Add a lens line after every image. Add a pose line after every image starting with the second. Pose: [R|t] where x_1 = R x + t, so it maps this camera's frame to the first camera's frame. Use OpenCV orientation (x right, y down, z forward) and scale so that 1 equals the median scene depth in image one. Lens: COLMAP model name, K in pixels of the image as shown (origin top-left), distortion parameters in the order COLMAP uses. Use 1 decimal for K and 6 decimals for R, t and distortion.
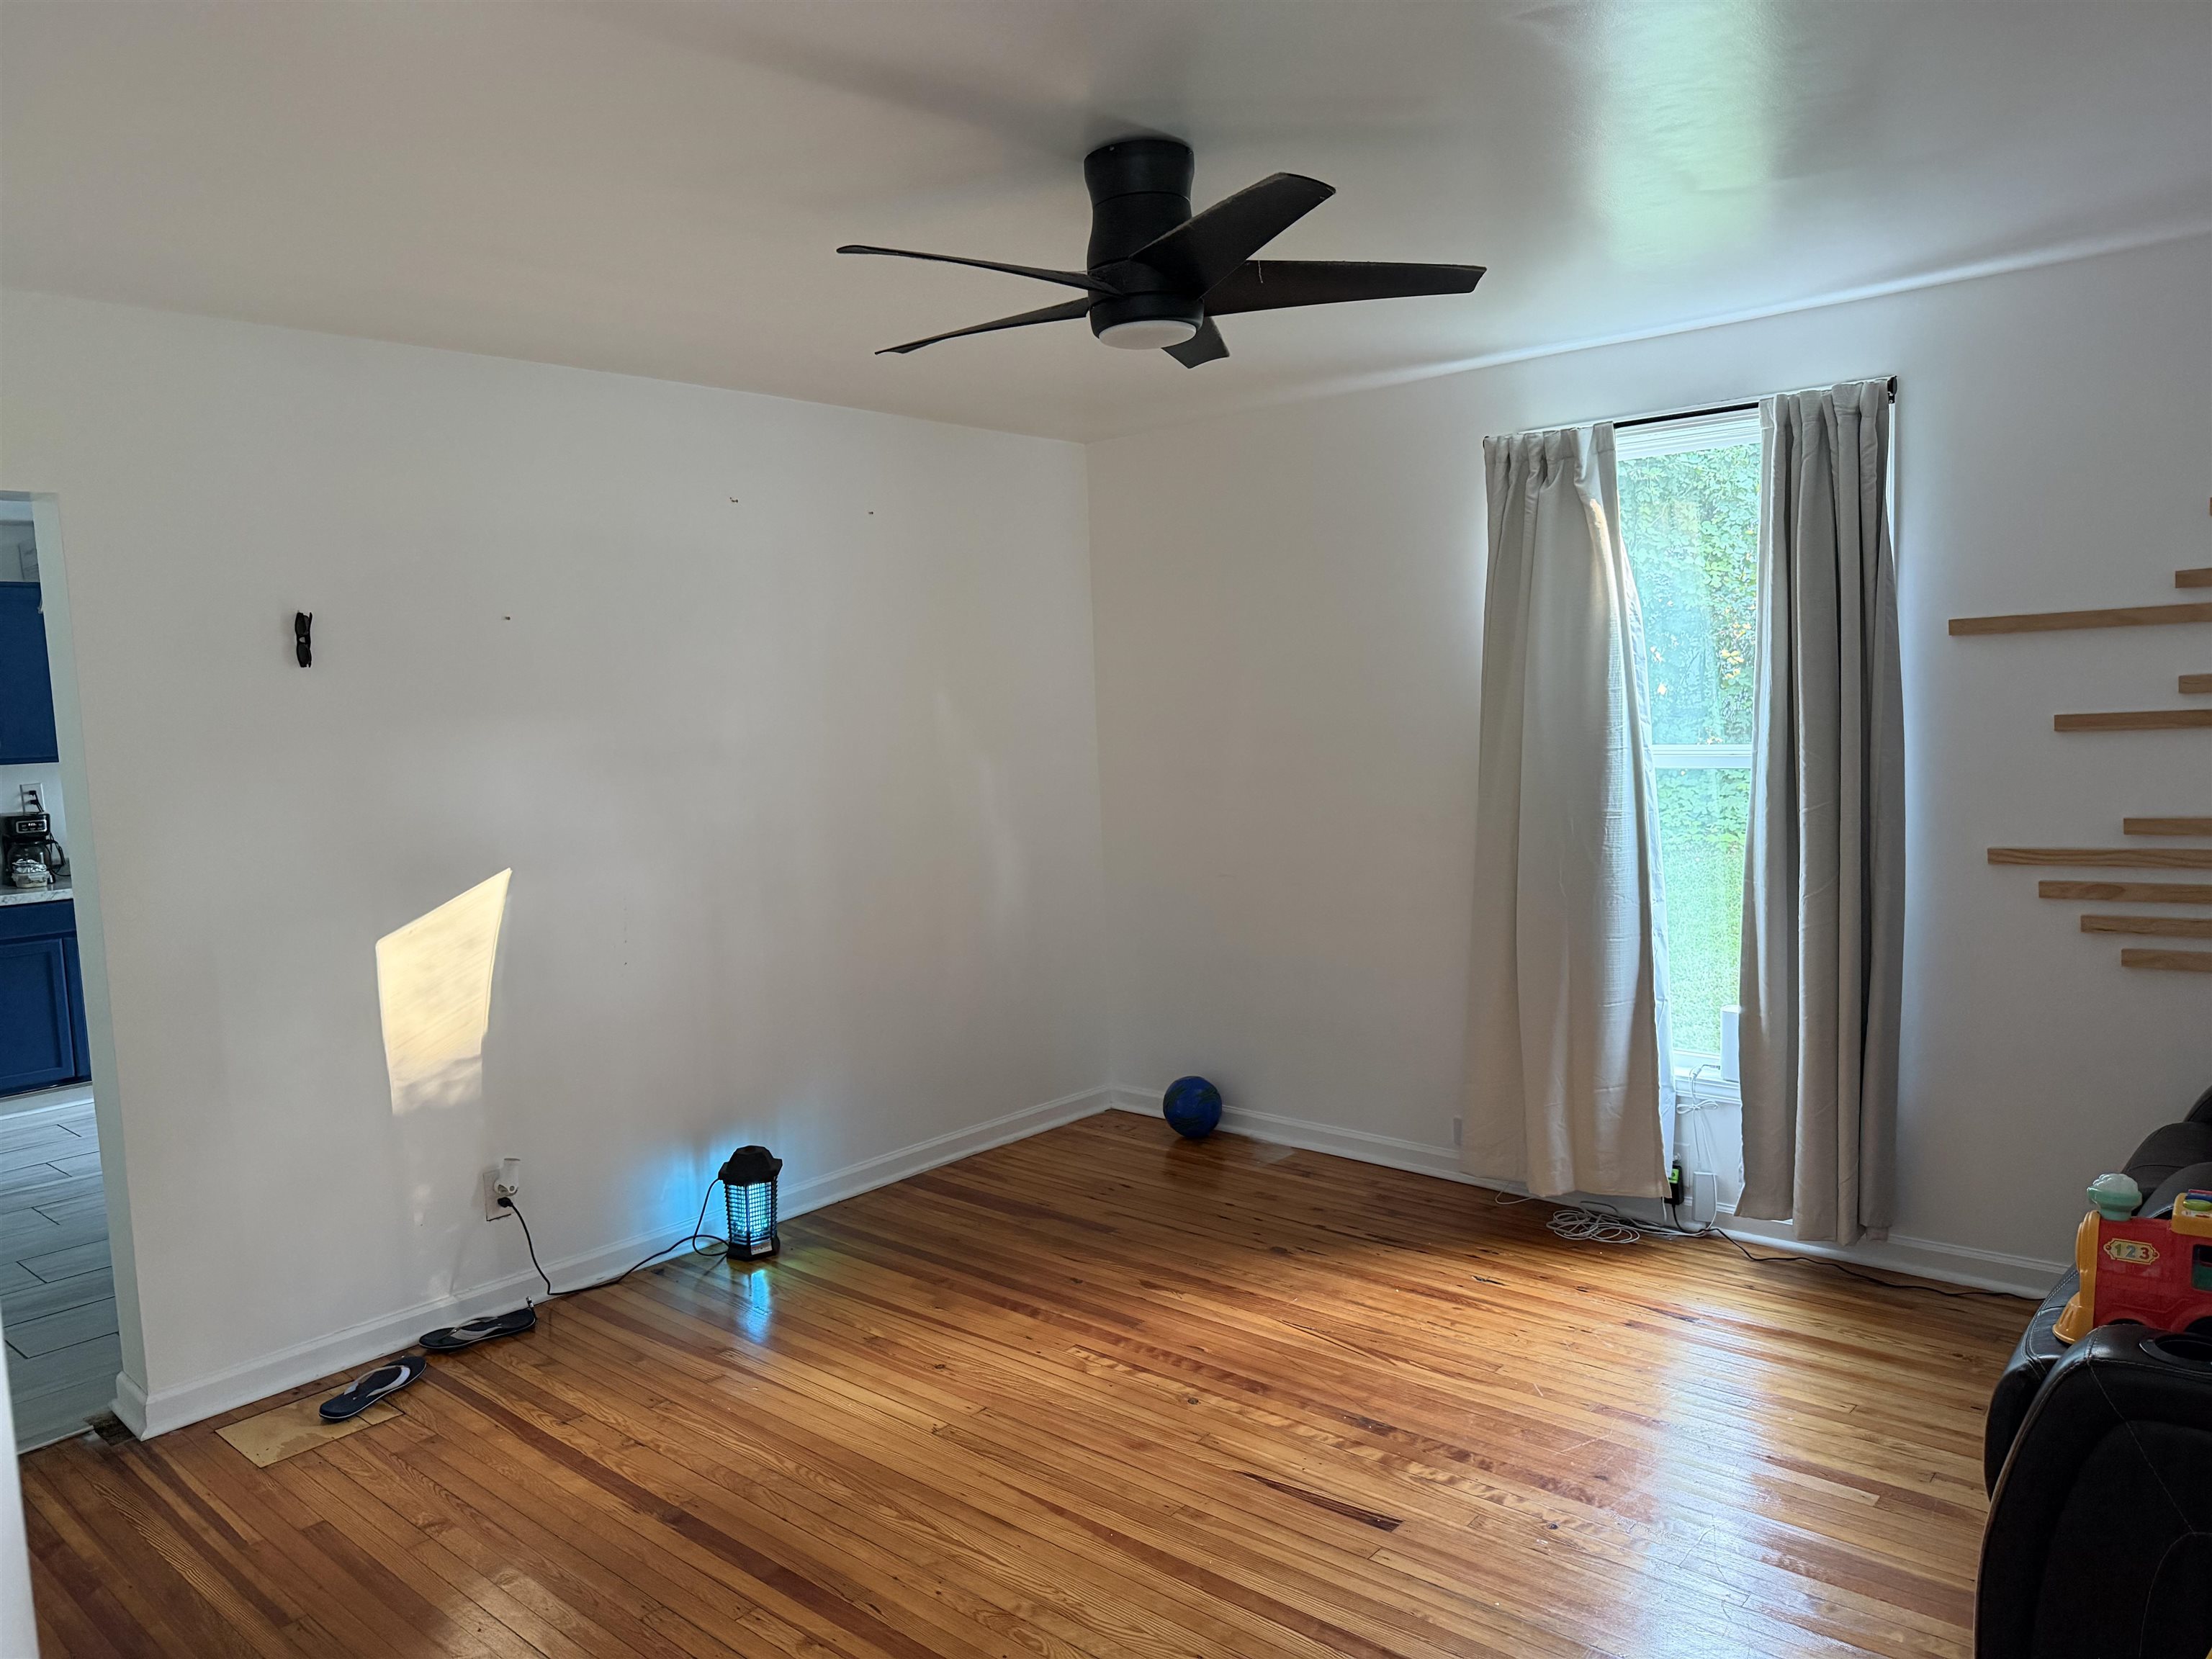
lens RADIAL K [[1570.4, 0, 1099.2], [0, 1570.4, 838.5], [0, 0, 1]] dist [0.043950, -0.057851]
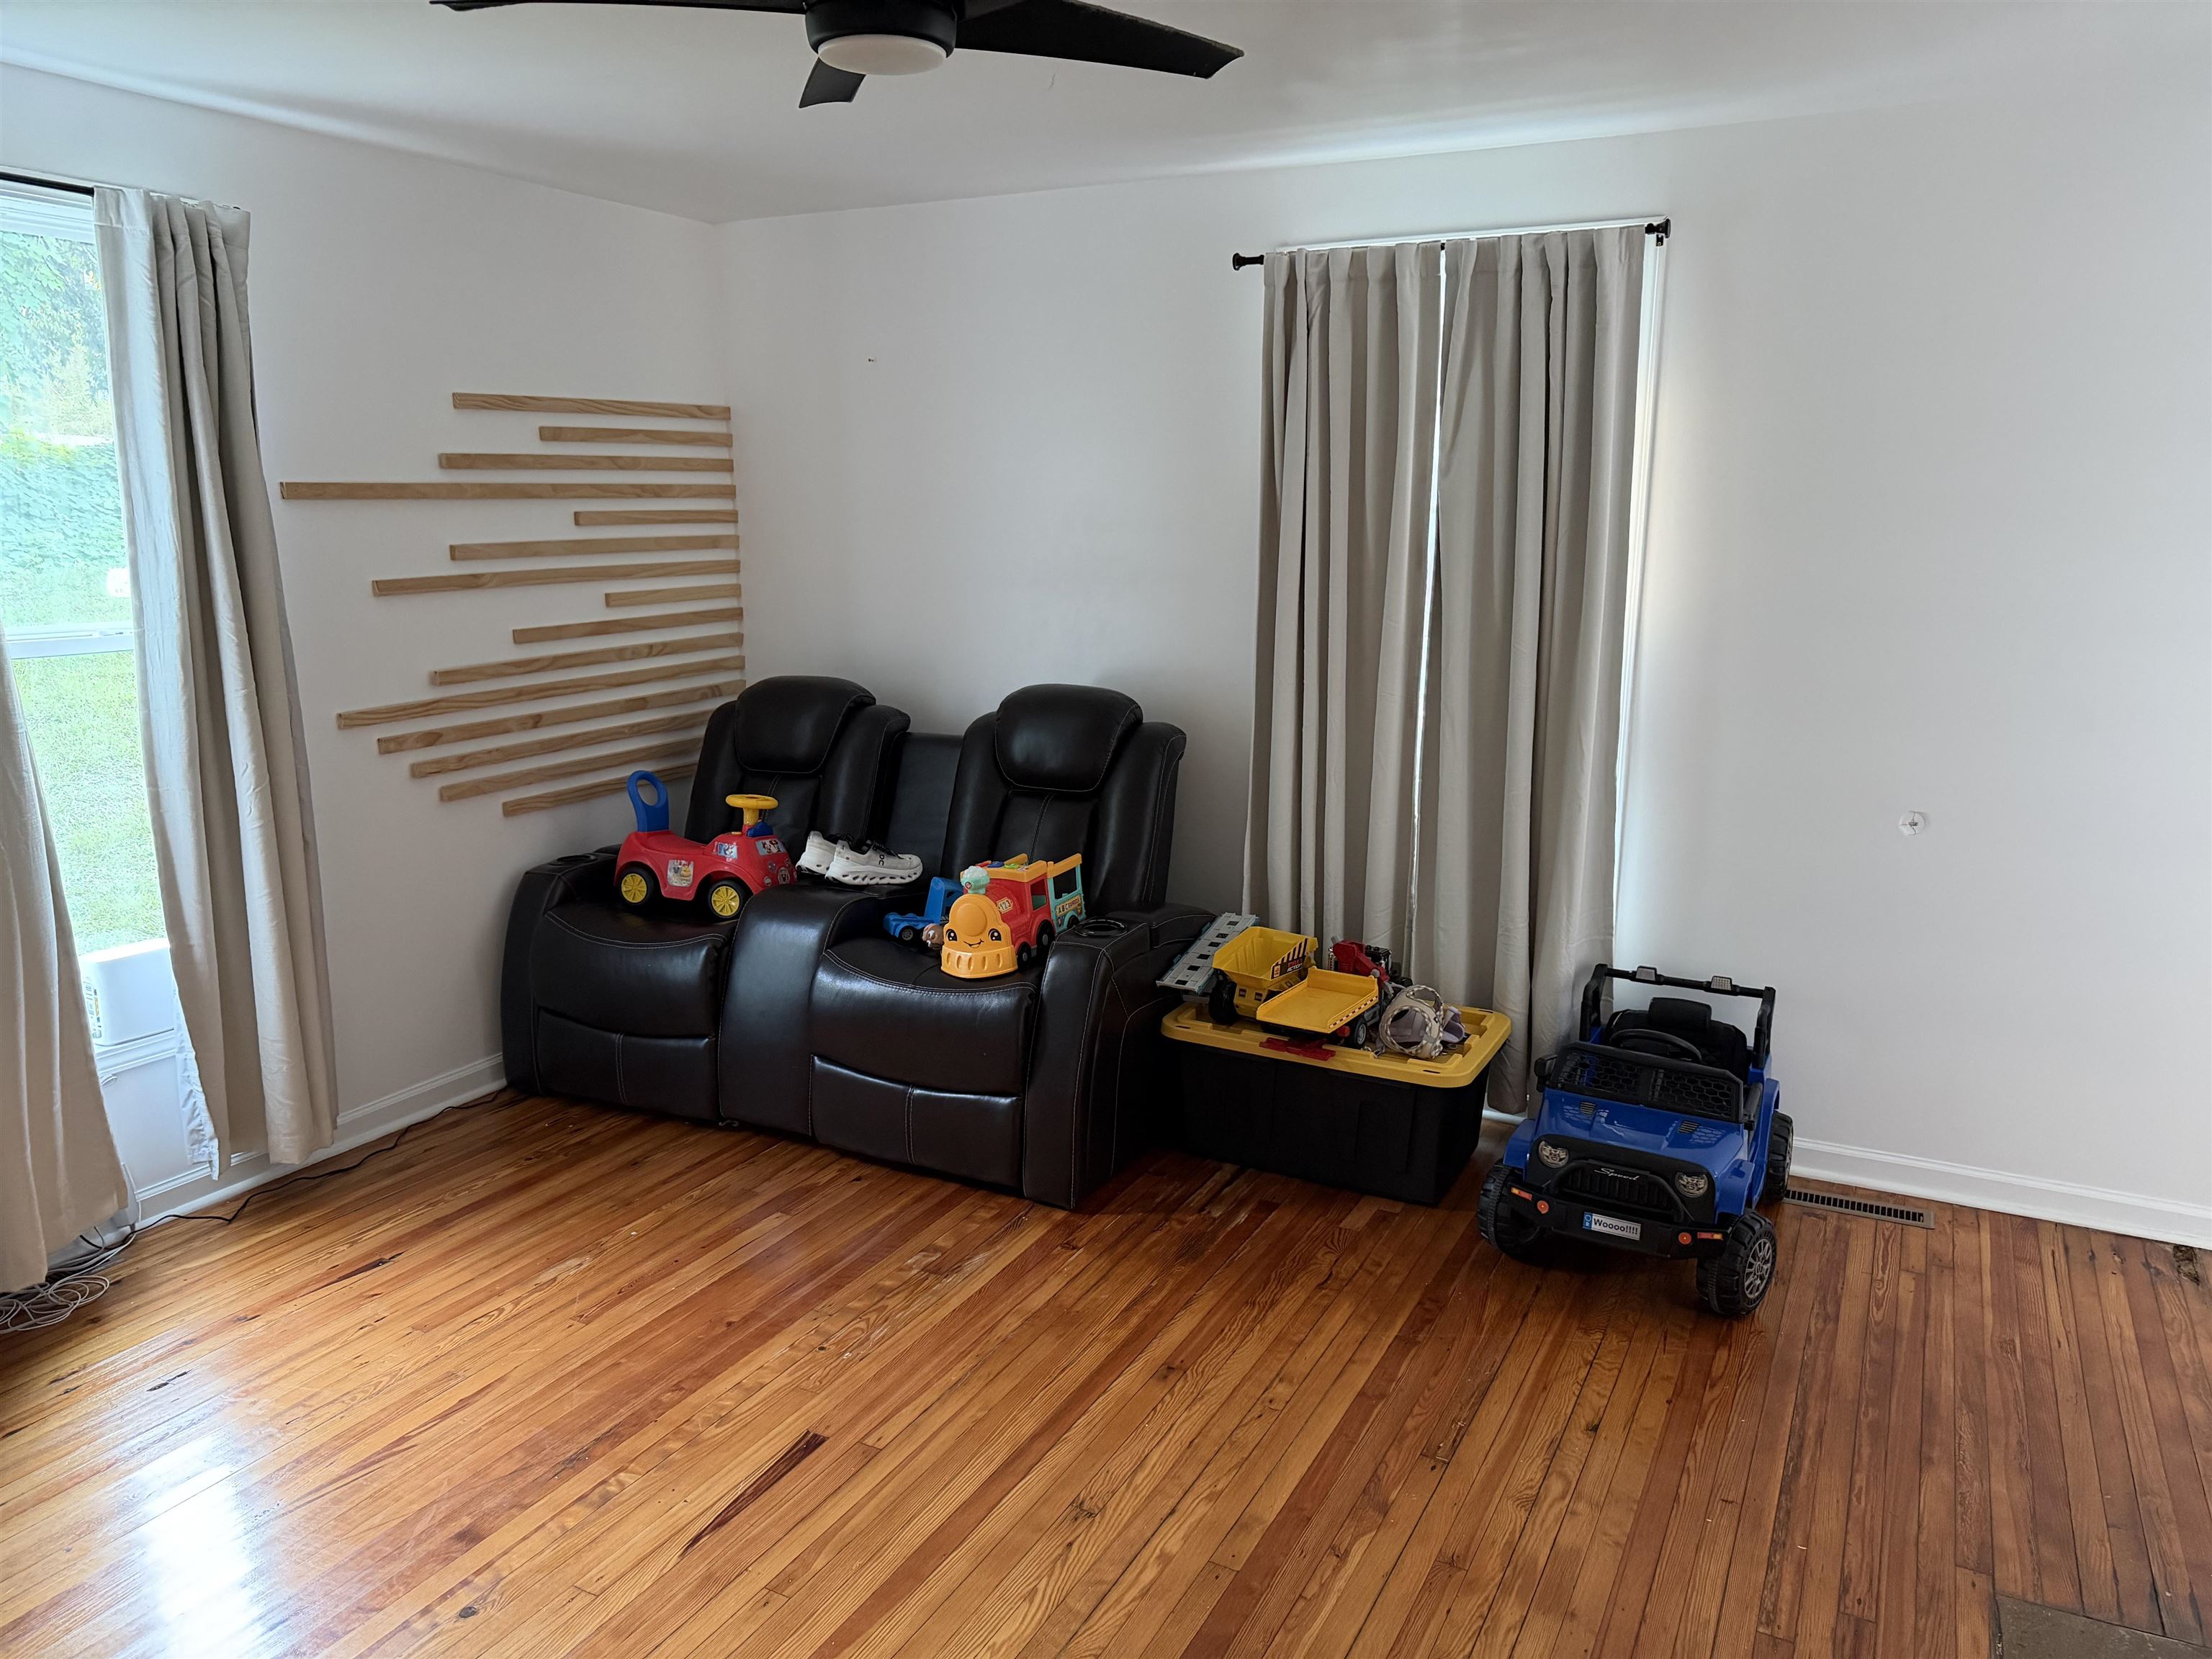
lens RADIAL K [[1570.4, 0, 1100.4], [0, 1570.4, 821.1], [0, 0, 1]] dist [0.043950, -0.057851]
pose [[-0.234886, -0.144594, 0.961208, -0.560278], [0.100062, 0.980024, 0.171876, -0.054039], [-0.966859, 0.136552, -0.215726, 0.789321]]
